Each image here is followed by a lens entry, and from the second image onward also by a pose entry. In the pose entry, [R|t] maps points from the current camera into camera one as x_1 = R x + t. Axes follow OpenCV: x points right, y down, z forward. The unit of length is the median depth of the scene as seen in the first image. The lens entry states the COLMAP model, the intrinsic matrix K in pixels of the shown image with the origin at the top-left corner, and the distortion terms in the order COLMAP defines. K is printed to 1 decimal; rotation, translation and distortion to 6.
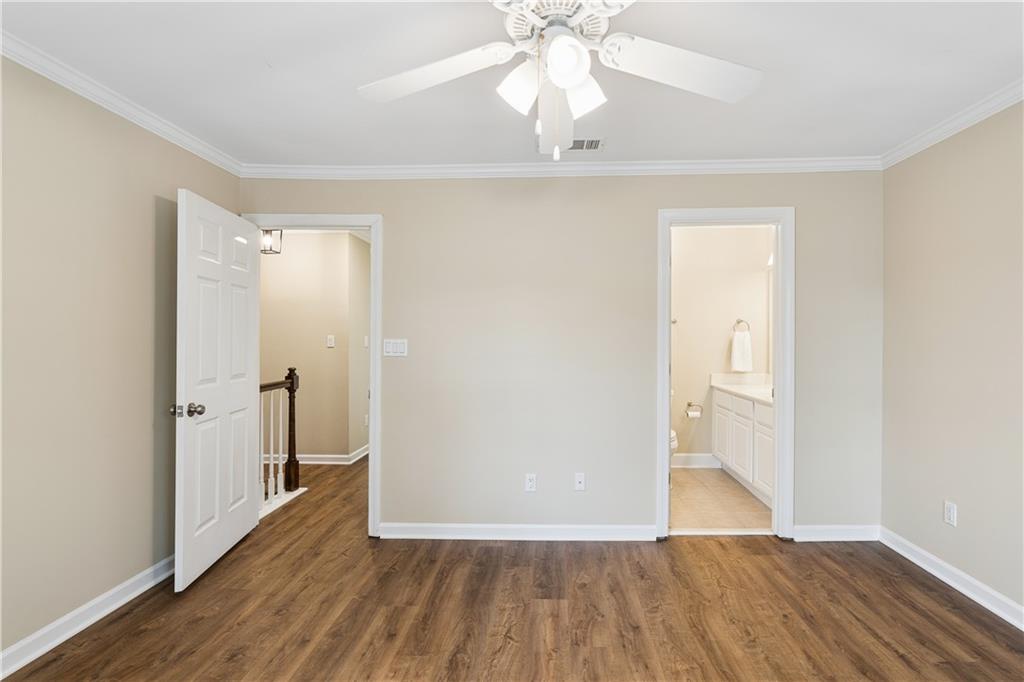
lens RADIAL K [[469.8, 0, 535.4], [0, 469.8, 338.0], [0, 0, 1]] dist [0.003037, 0.000629]
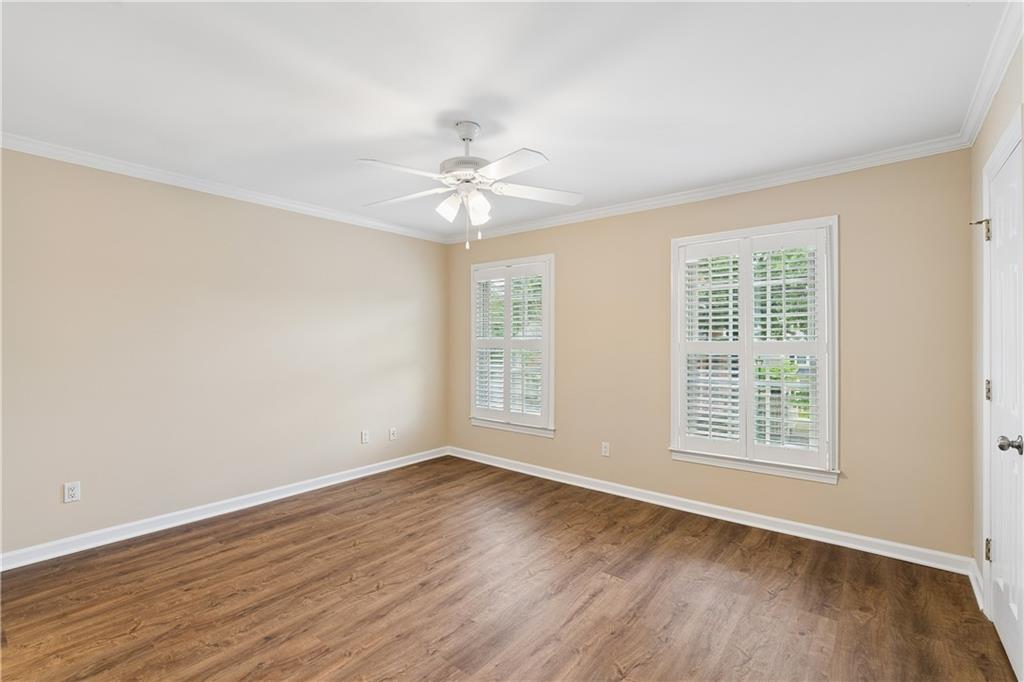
lens RADIAL K [[465.8, 0, 509.7], [0, 465.8, 345.5], [0, 0, 1]] dist [0.000744, 0.000354]
pose [[-0.797872, -0.007706, 0.602778, -0.647755], [-0.003720, 0.999962, 0.007860, 0.002566], [-0.602815, 0.004029, -0.797871, 1.250389]]
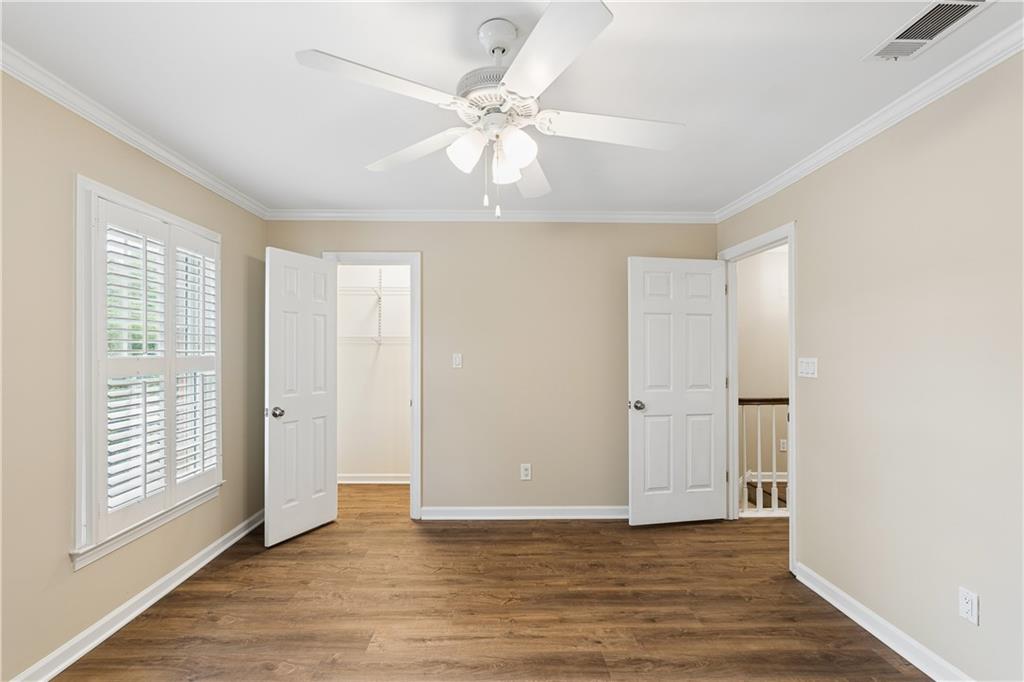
lens RADIAL K [[465.8, 0, 509.7], [0, 465.8, 345.5], [0, 0, 1]] dist [0.000744, 0.000354]
pose [[0.071665, -0.016808, -0.997287, 0.667429], [-0.000663, 0.999857, -0.016899, -0.007583], [0.997429, 0.001872, 0.071643, 0.482453]]
